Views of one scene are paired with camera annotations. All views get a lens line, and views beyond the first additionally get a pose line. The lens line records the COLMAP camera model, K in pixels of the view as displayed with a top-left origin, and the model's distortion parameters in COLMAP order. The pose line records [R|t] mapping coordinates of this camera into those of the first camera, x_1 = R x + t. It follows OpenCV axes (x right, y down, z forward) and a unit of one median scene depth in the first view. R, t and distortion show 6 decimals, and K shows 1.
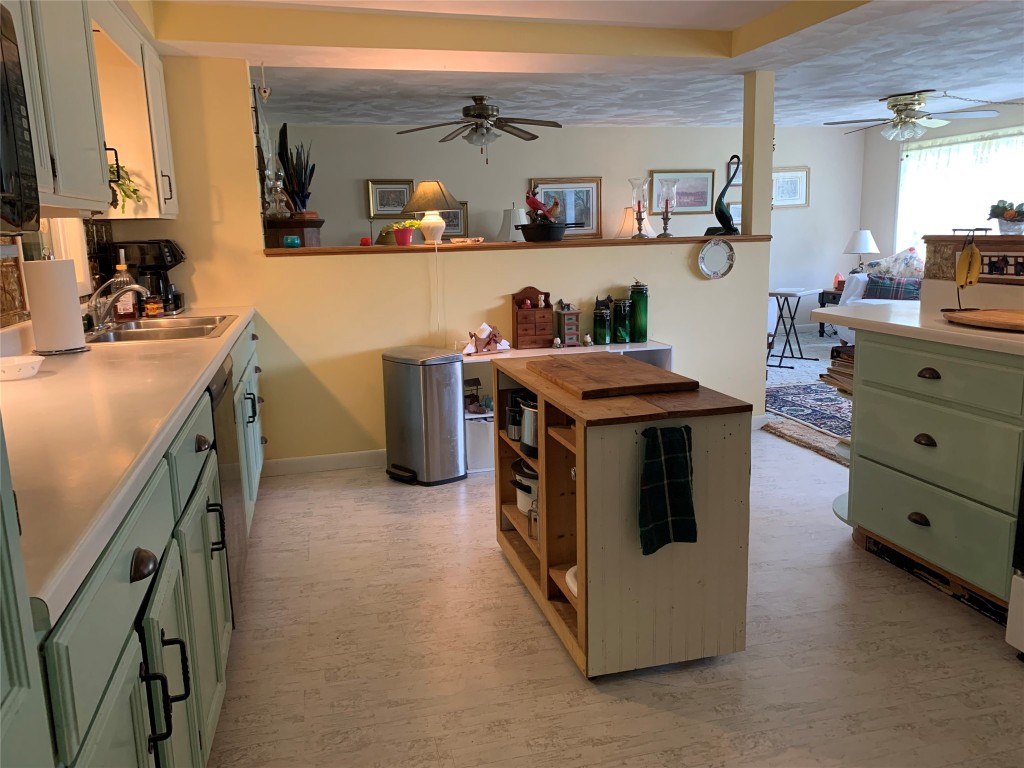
lens RADIAL K [[782.4, 0, 509.8], [0, 782.4, 381.2], [0, 0, 1]] dist [-0.002809, -0.001811]
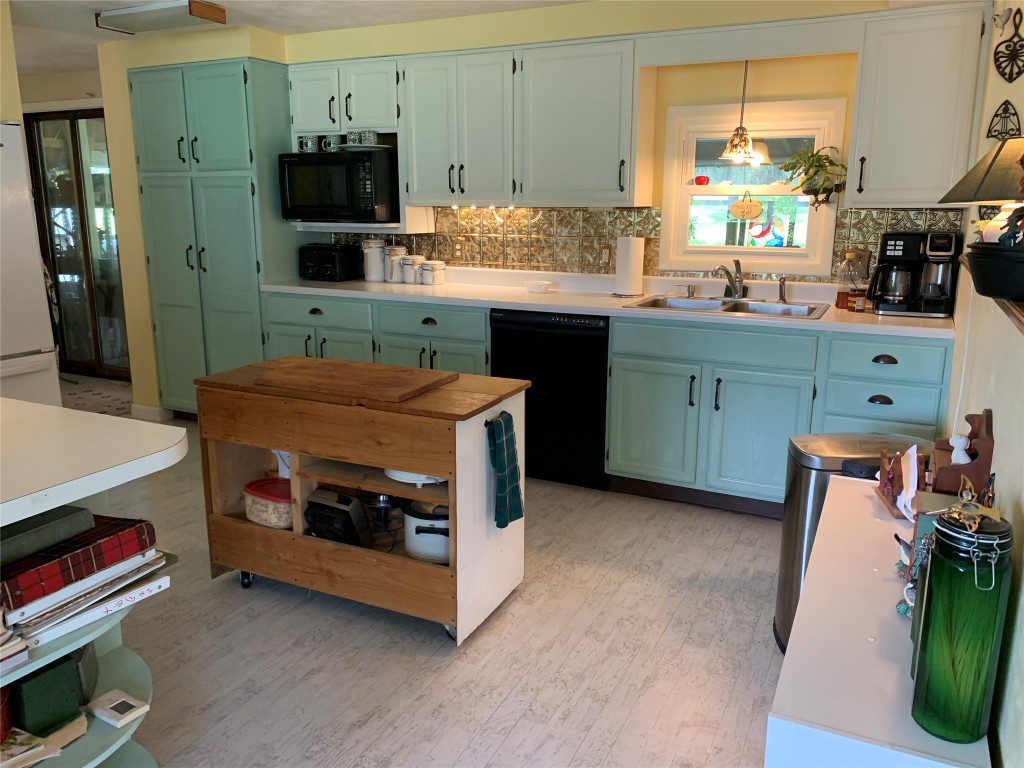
lens RADIAL K [[782.4, 0, 512.9], [0, 782.4, 381.5], [0, 0, 1]] dist [-0.002809, -0.001811]
pose [[-0.659961, 0.192955, -0.726099, 0.538232], [-0.124504, 0.925005, 0.358976, -0.293846], [0.740912, 0.327313, -0.586444, 1.277258]]
